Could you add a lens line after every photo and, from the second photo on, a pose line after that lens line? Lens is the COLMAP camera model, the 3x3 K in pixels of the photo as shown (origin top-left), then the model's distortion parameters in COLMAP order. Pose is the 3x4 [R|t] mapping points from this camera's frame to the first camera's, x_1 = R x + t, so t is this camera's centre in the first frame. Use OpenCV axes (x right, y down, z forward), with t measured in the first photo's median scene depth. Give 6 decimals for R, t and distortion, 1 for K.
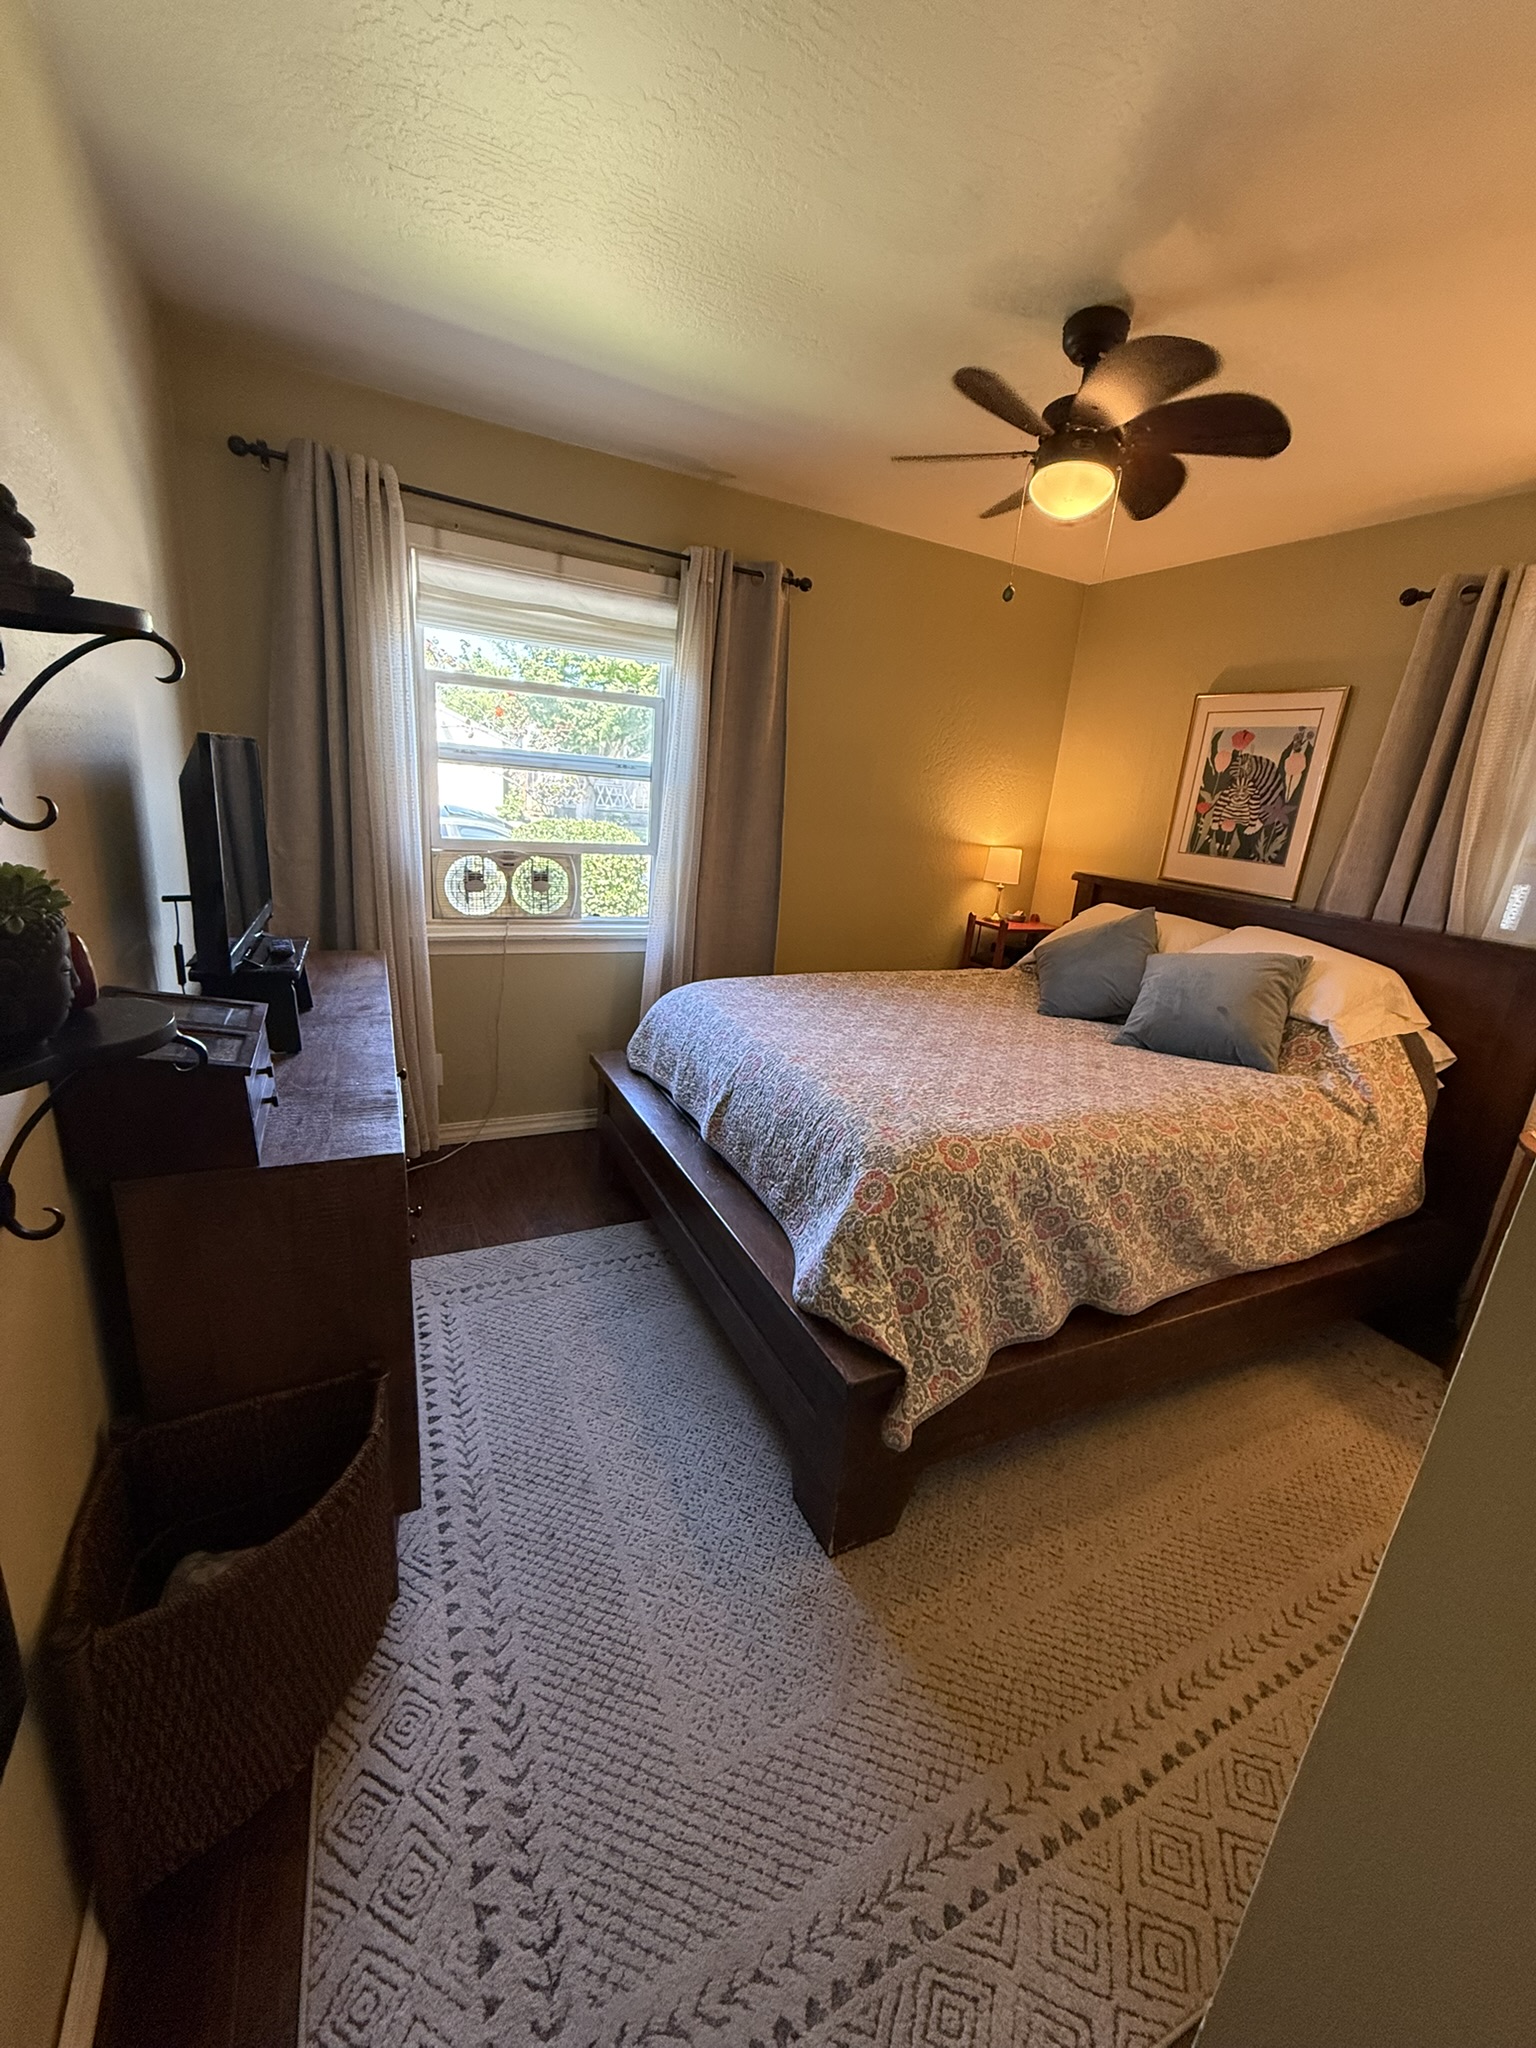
lens RADIAL K [[807.9, 0, 772.1], [0, 807.9, 1021.2], [0, 0, 1]] dist [-0.000535, -0.000052]
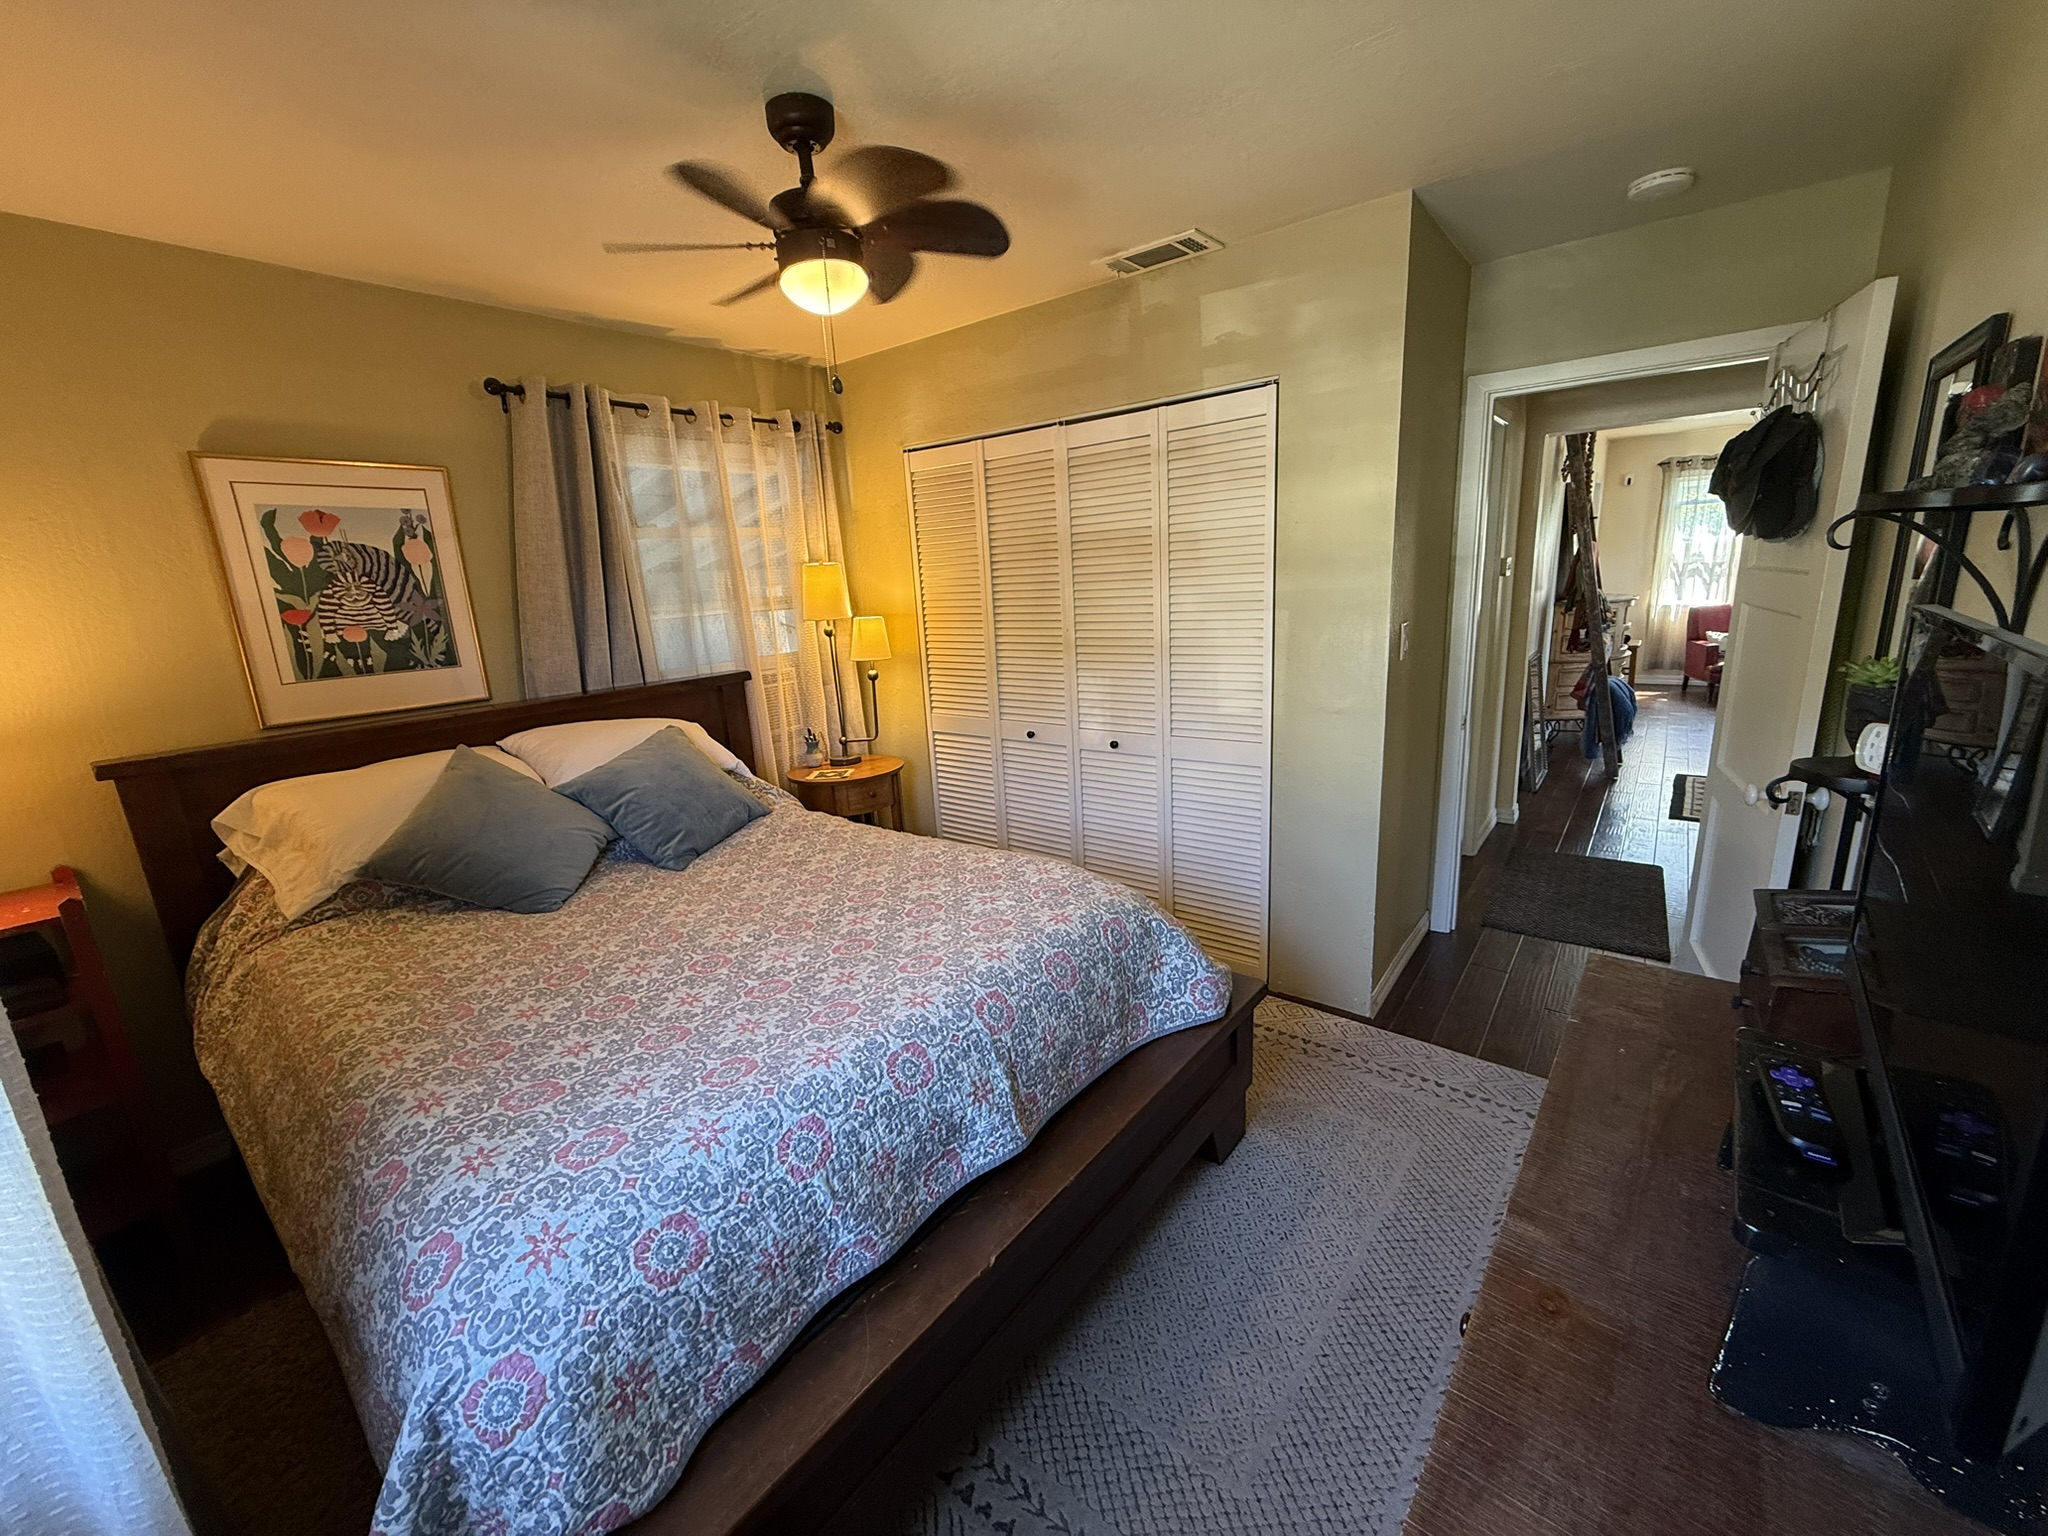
lens RADIAL K [[807.9, 0, 1019.2], [0, 807.9, 768.6], [0, 0, 1]] dist [-0.000535, -0.000052]
pose [[-0.417409, -0.275944, 0.865809, -0.408771], [0.270904, 0.871669, 0.408416, -0.285383], [-0.867399, 0.405027, -0.289088, 0.760313]]
